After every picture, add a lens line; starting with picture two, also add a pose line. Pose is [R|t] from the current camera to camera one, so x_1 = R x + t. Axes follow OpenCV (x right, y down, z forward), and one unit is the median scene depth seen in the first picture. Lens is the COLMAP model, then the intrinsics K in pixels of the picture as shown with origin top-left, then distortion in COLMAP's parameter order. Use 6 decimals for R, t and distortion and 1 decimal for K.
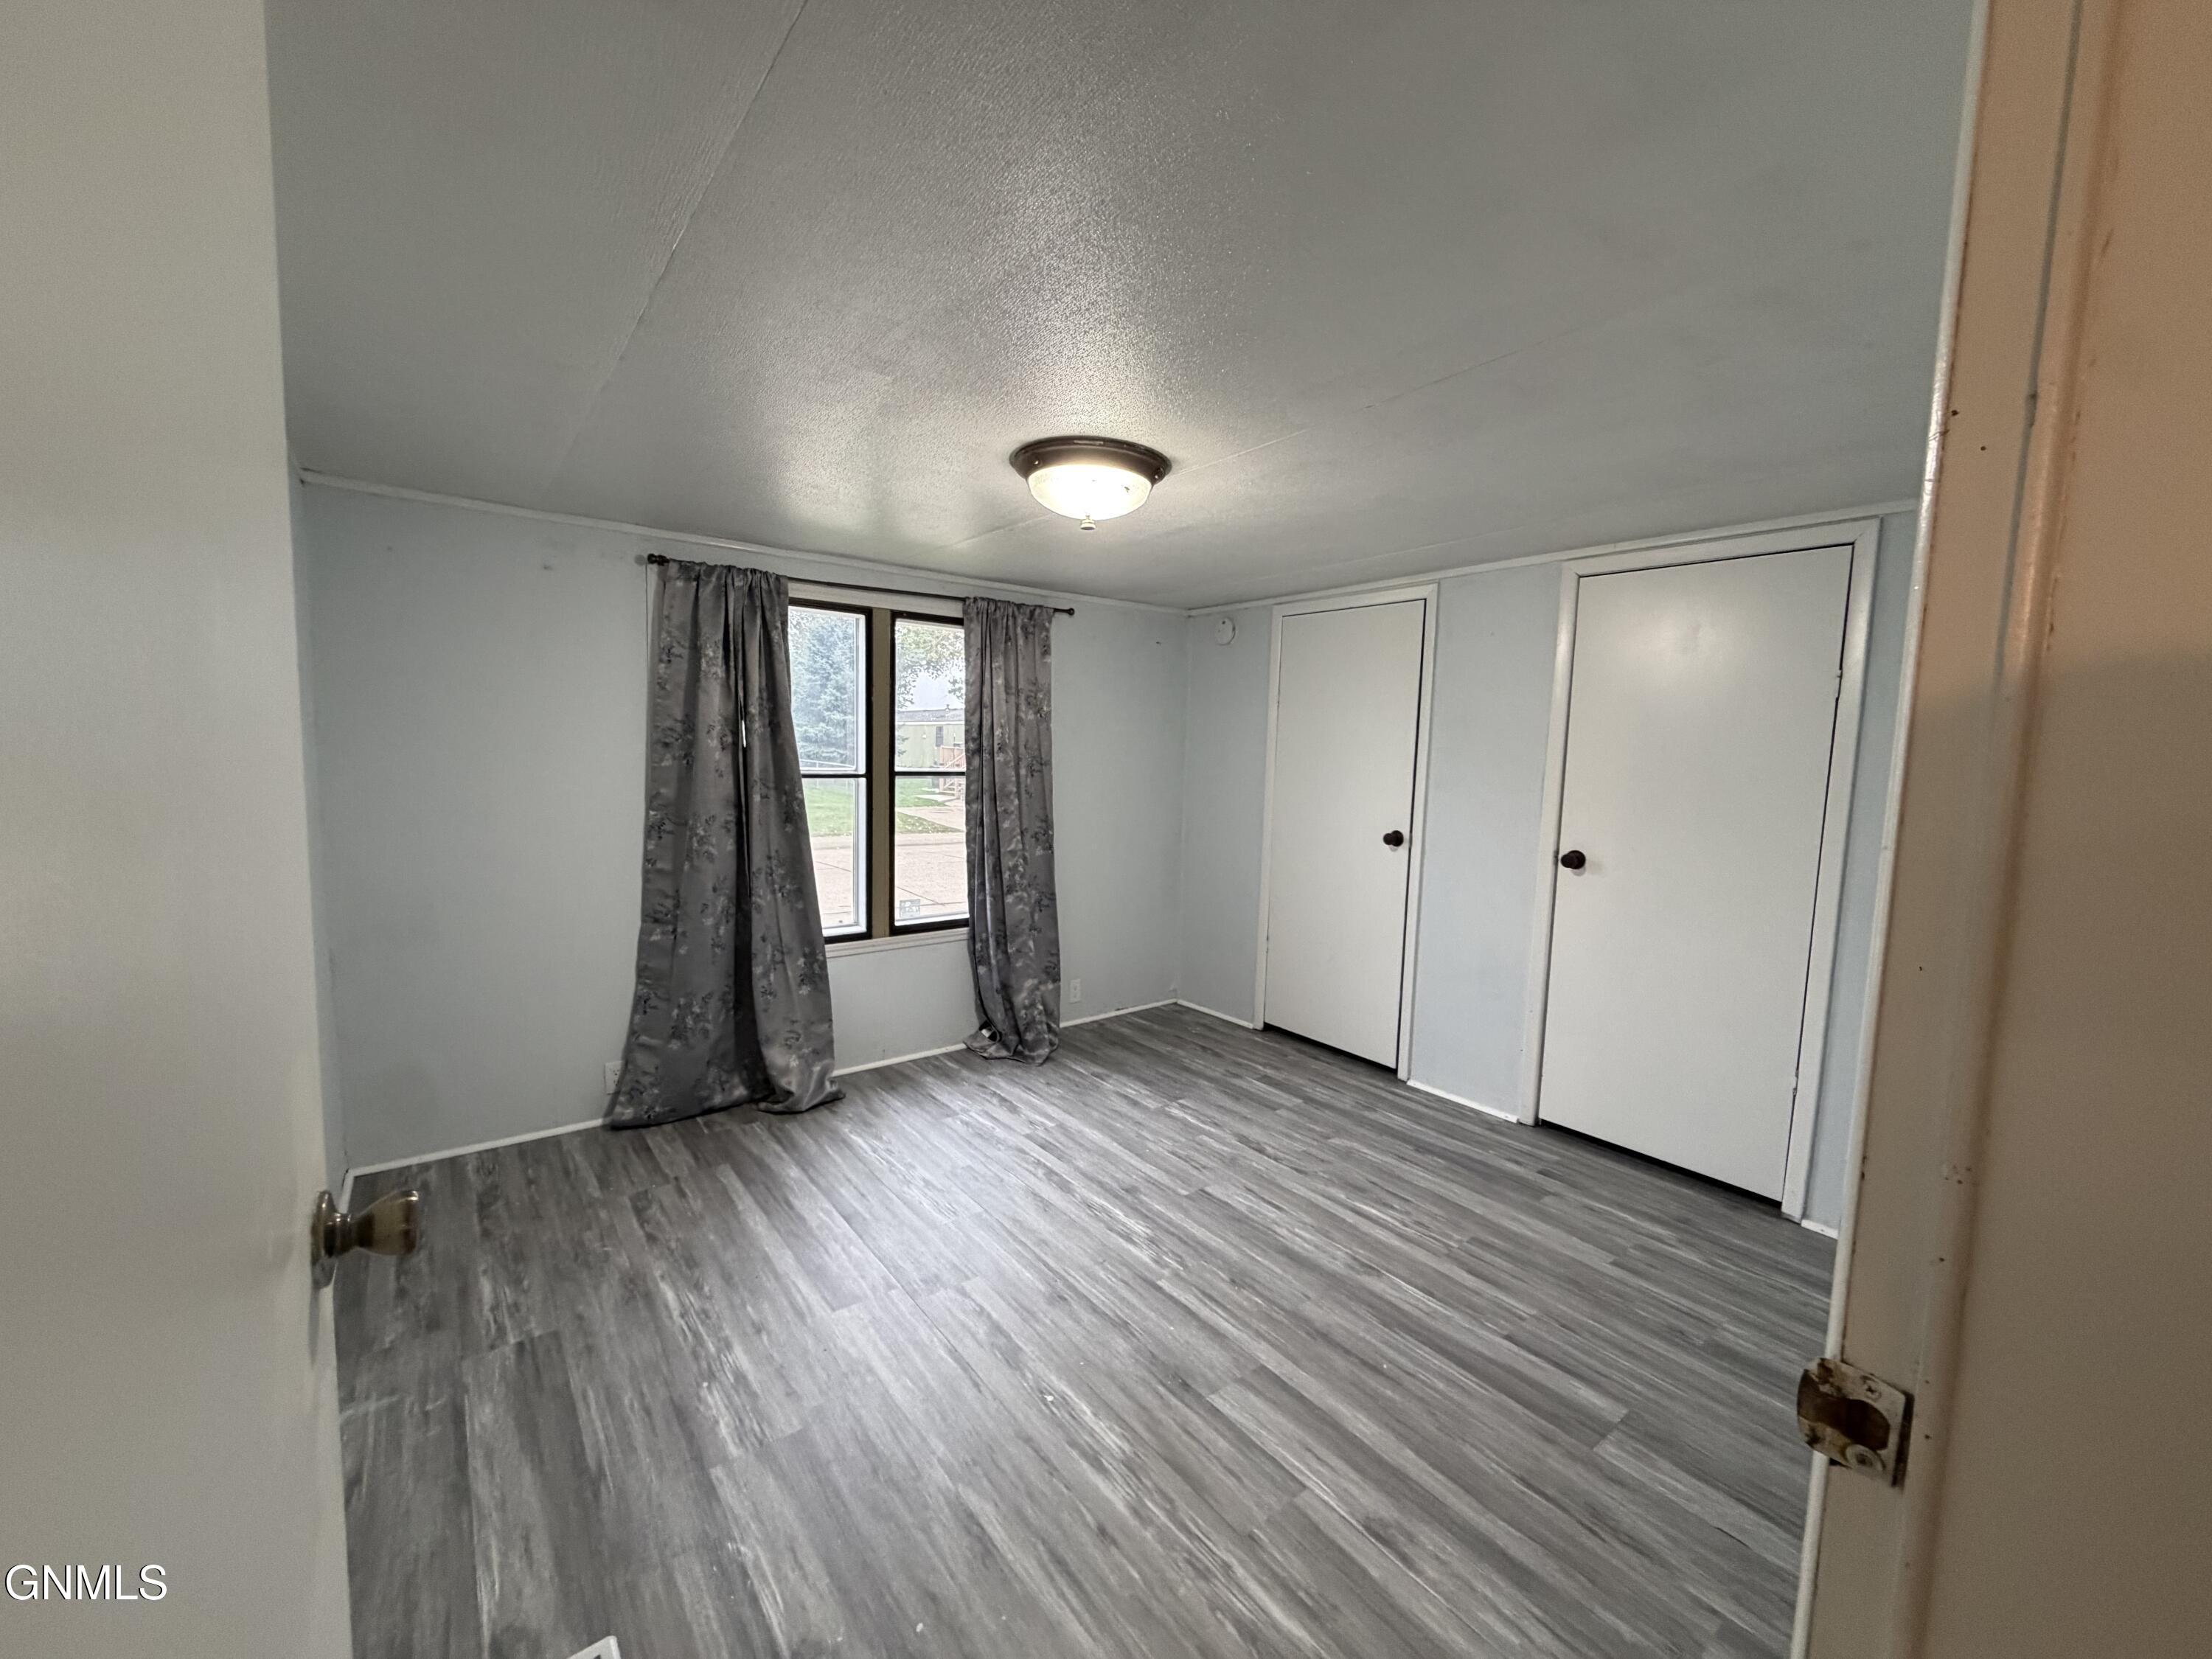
lens RADIAL K [[880.2, 0, 1097.3], [0, 880.2, 828.7], [0, 0, 1]] dist [-0.000414, 0.000639]
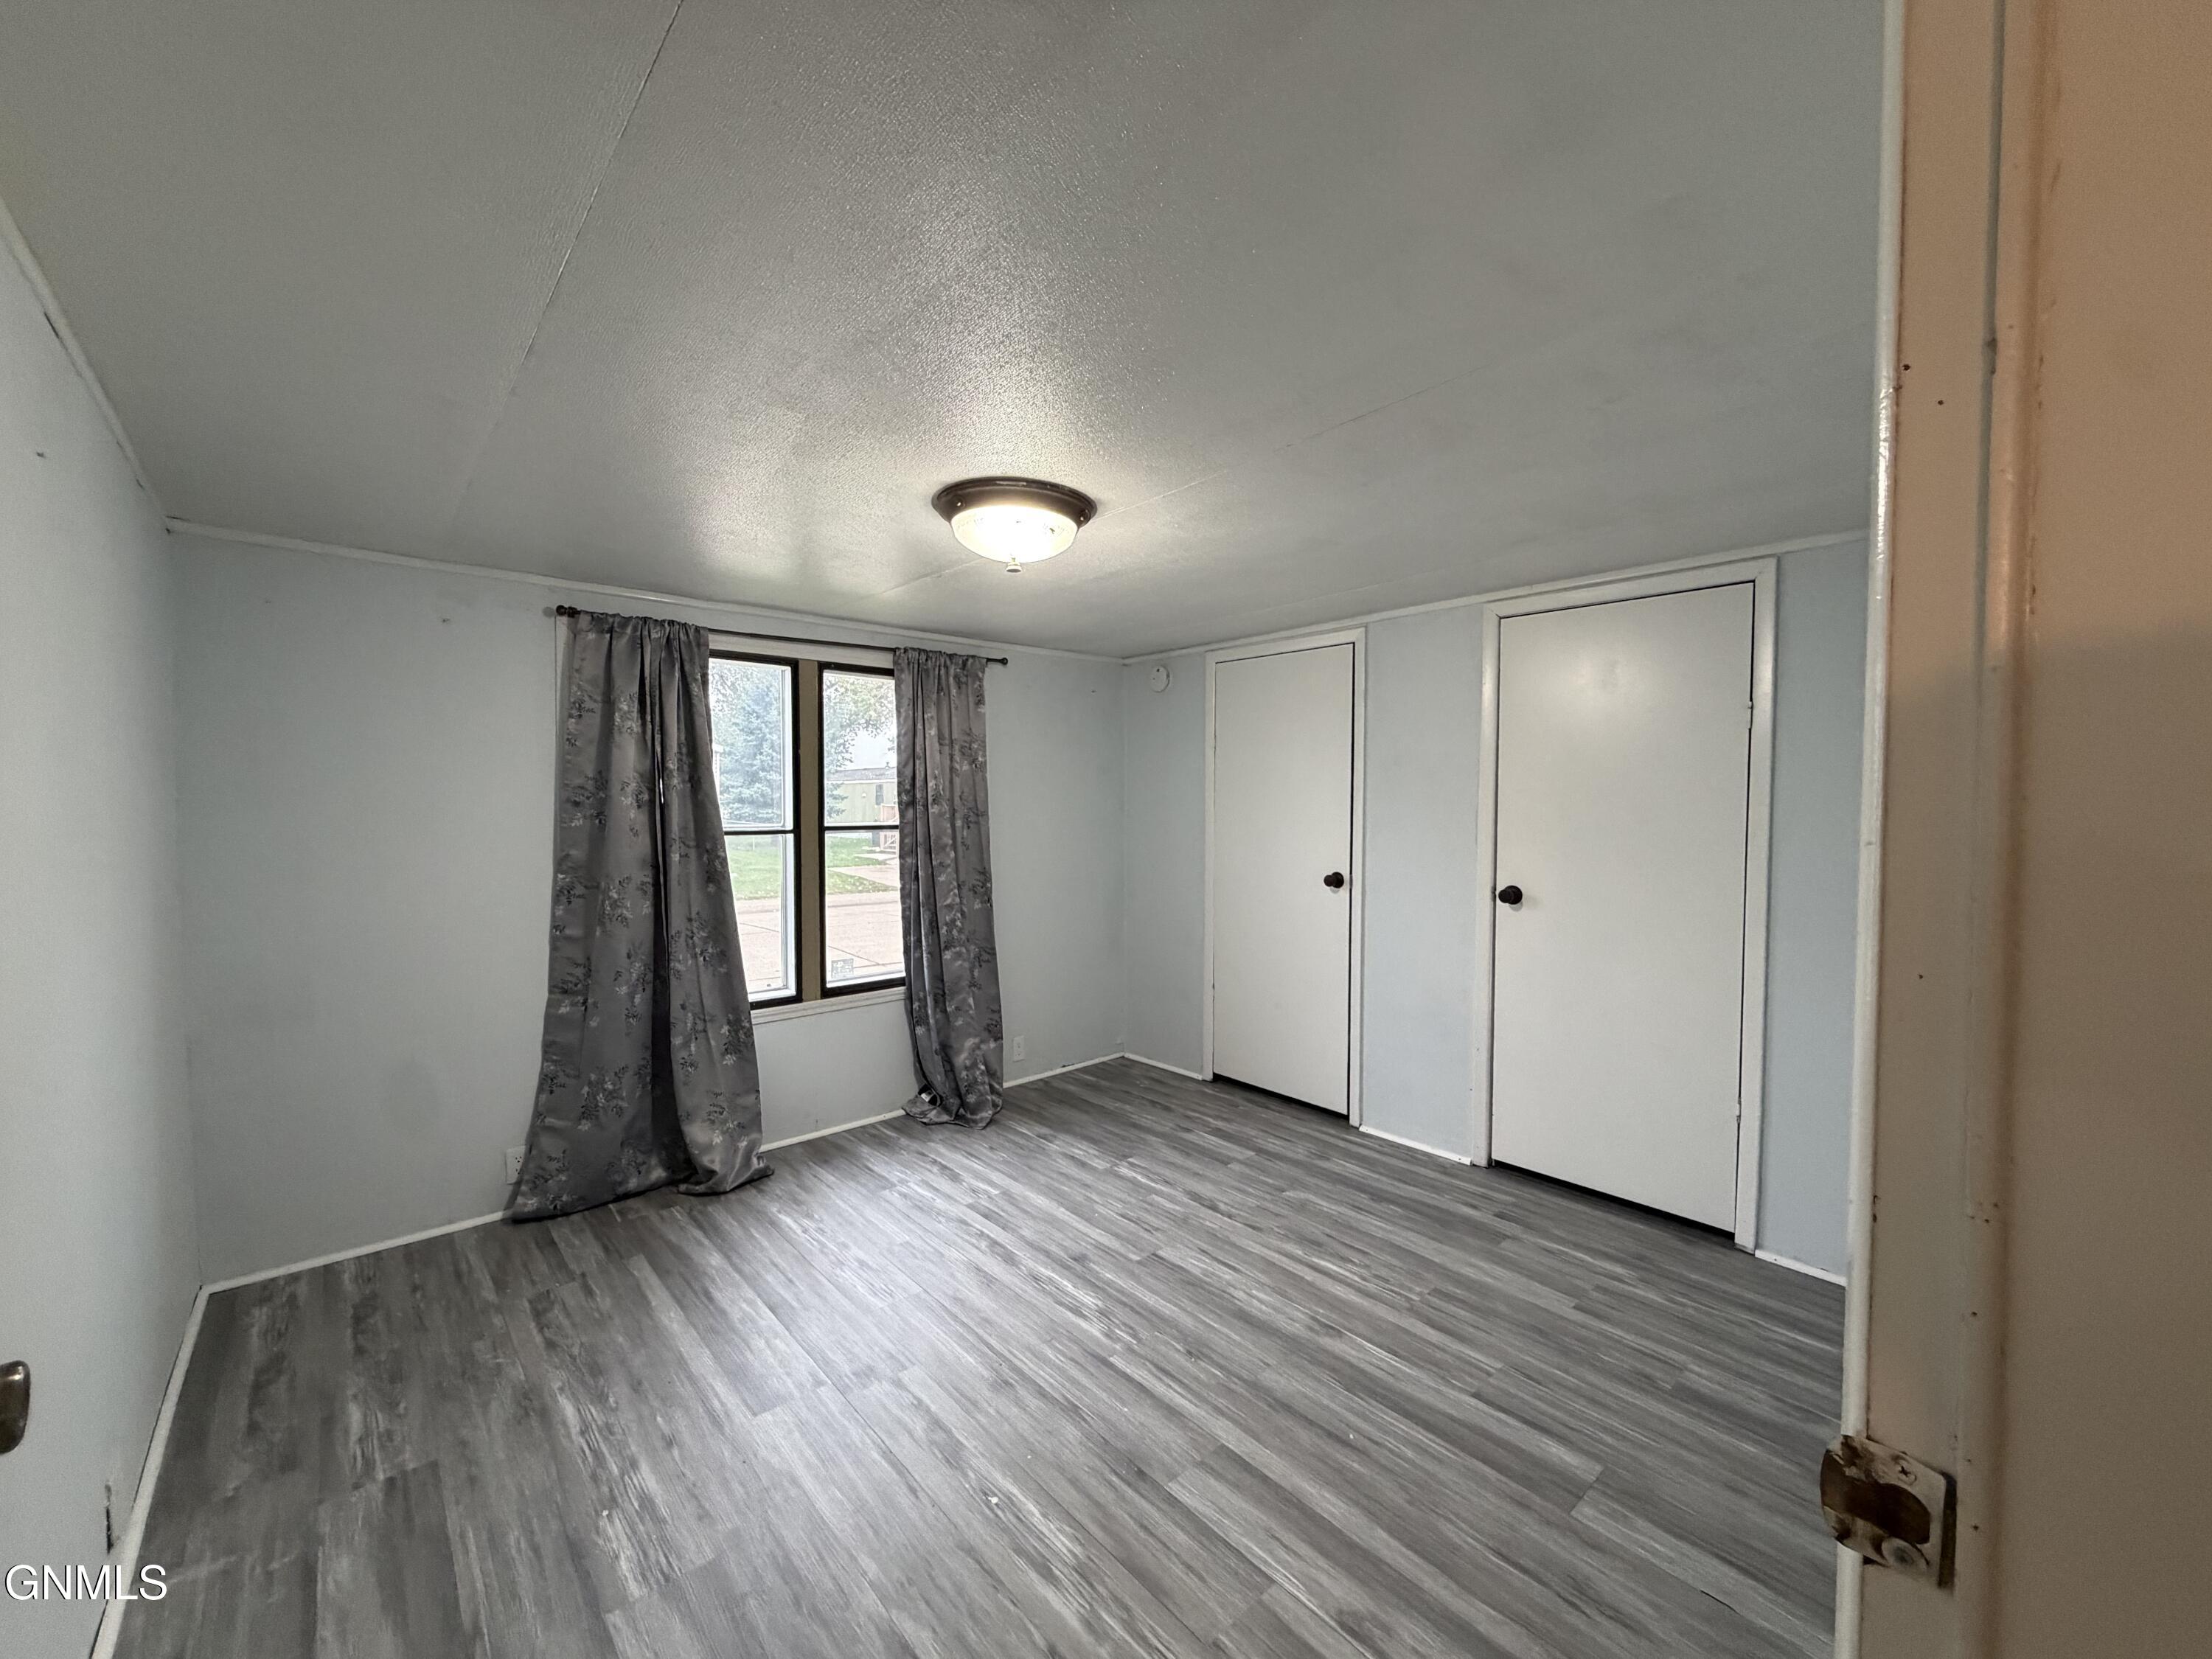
lens RADIAL K [[880.2, 0, 1098.4], [0, 880.2, 829.7], [0, 0, 1]] dist [-0.000414, 0.000639]
pose [[0.997503, -0.026719, 0.065376, 0.010928], [0.030591, 0.997791, -0.058961, 0.007806], [-0.063656, 0.060814, 0.996117, 0.032336]]
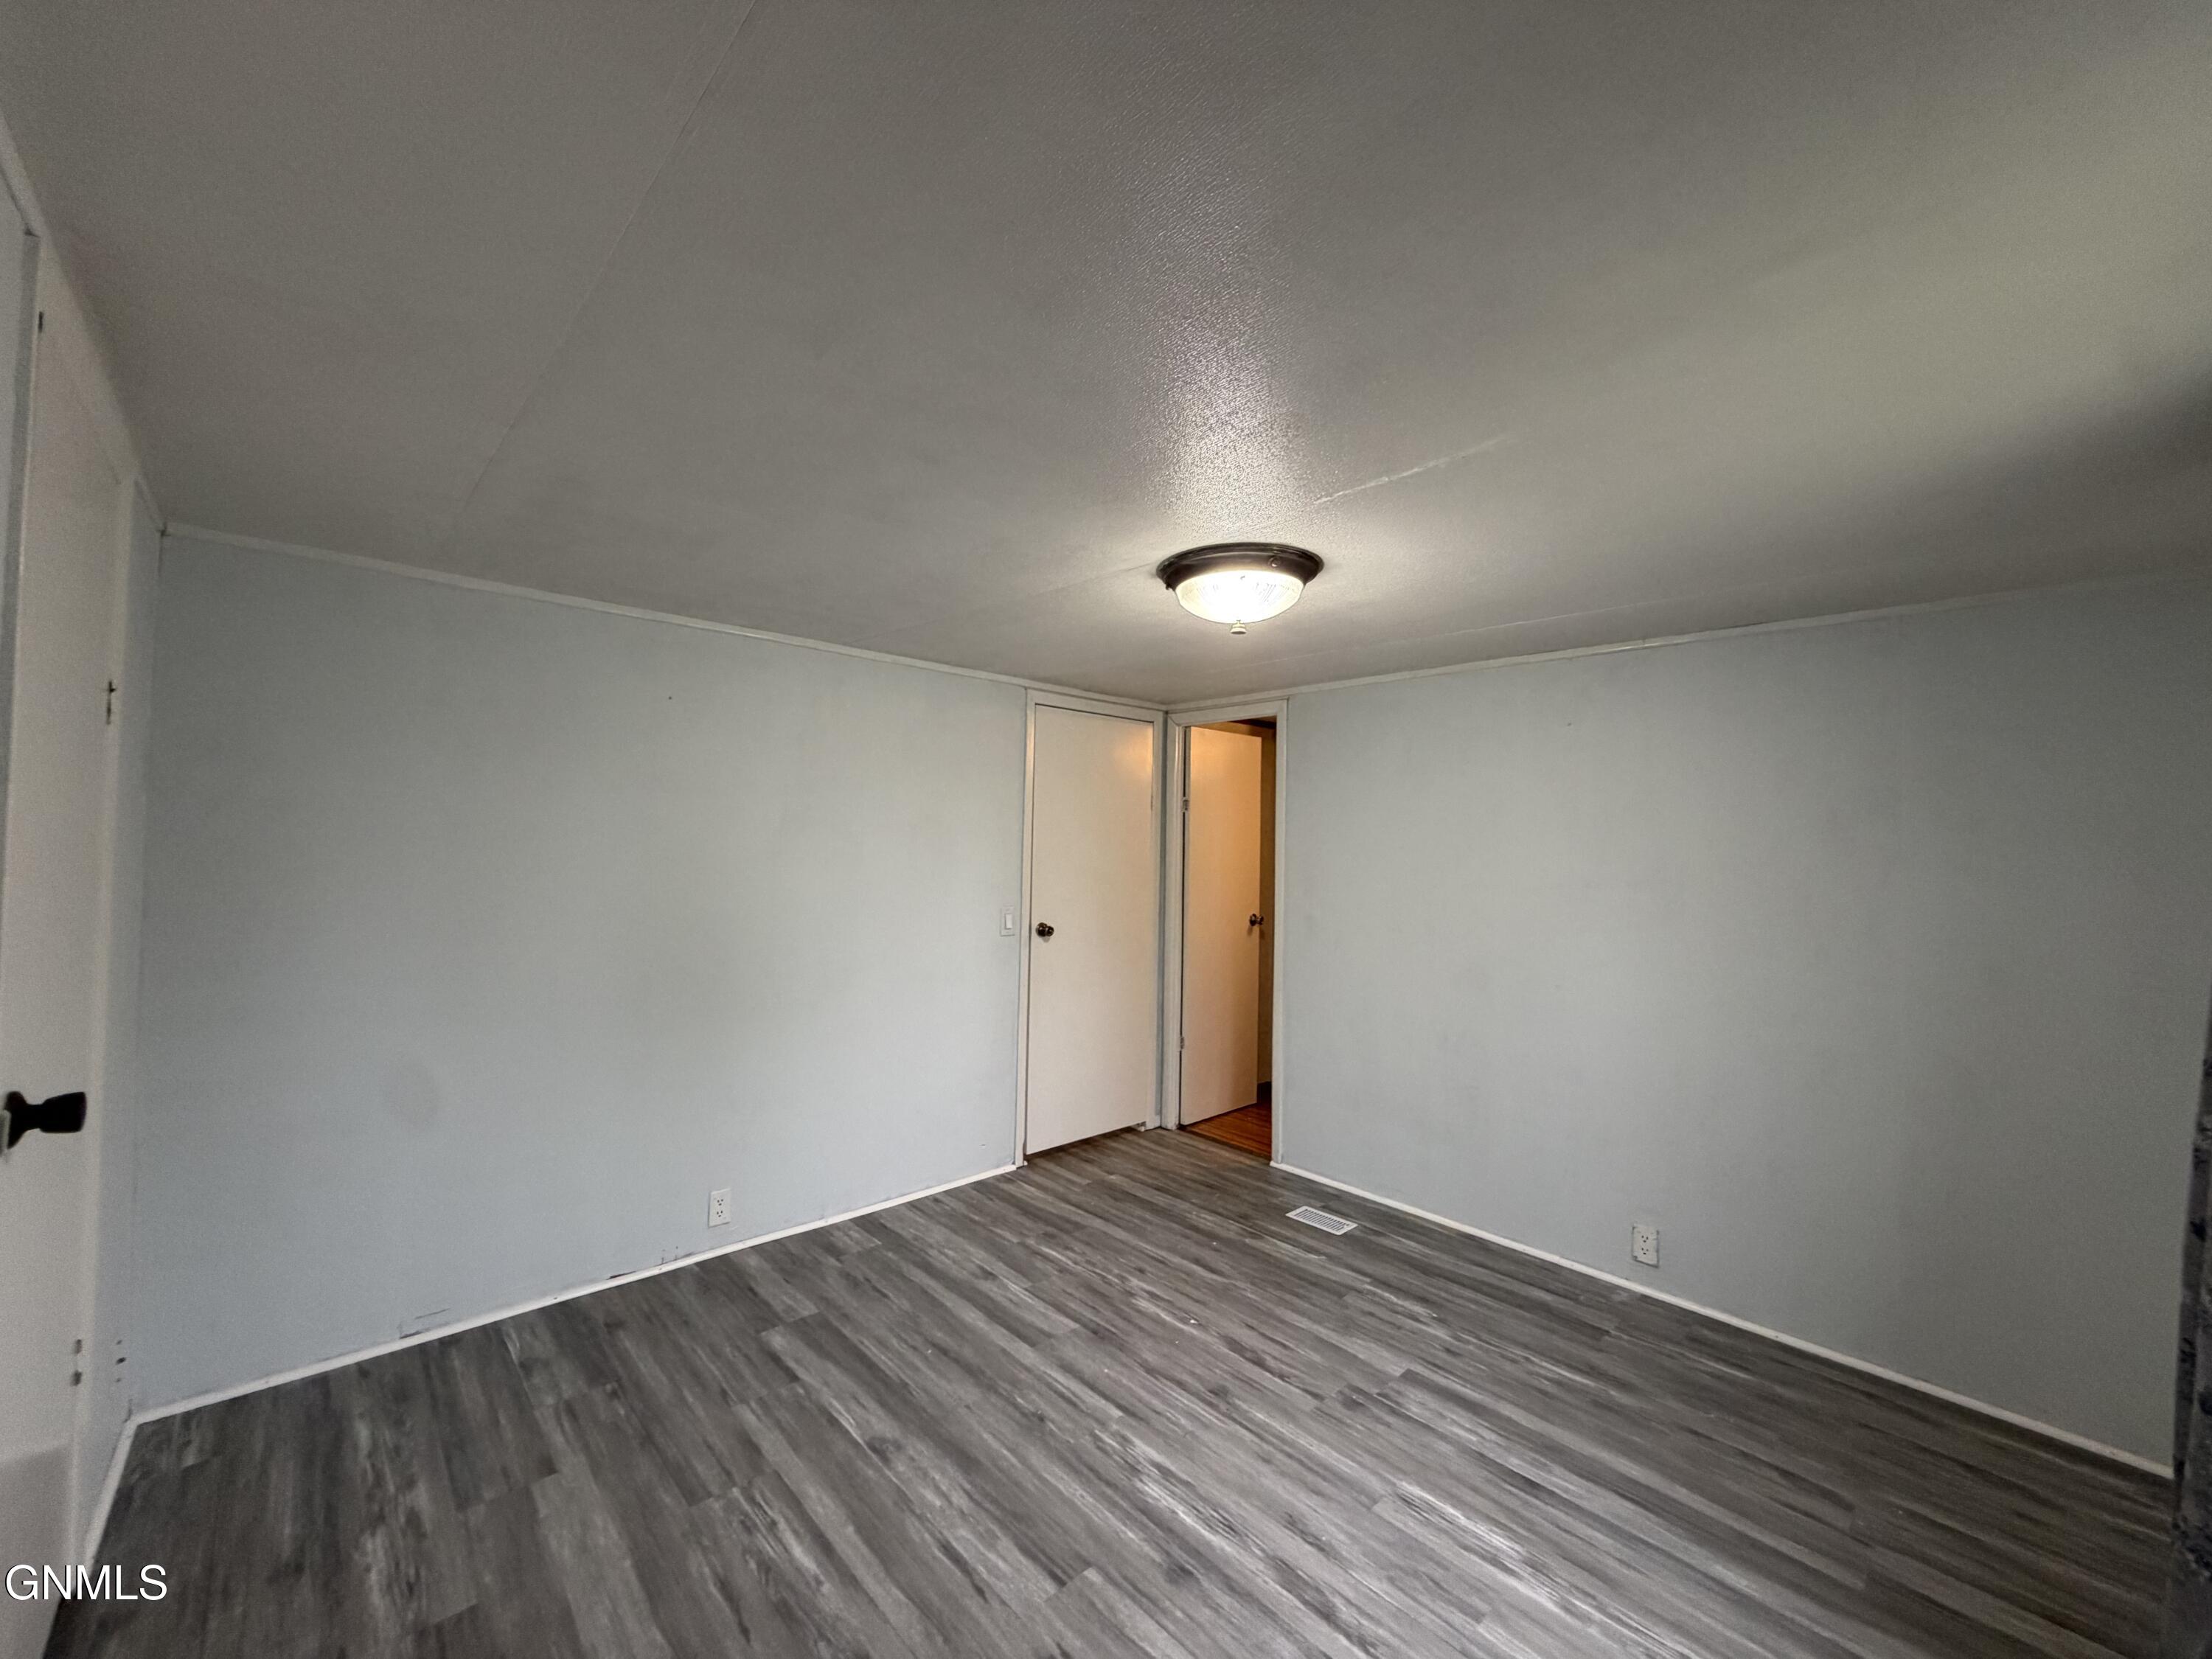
lens RADIAL K [[880.2, 0, 1102.4], [0, 880.2, 828.7], [0, 0, 1]] dist [-0.000414, 0.000639]
pose [[-0.994303, -0.050454, -0.093896, 0.213807], [-0.057356, 0.995731, 0.072318, -0.180049], [0.089846, 0.077292, -0.992952, 1.915579]]
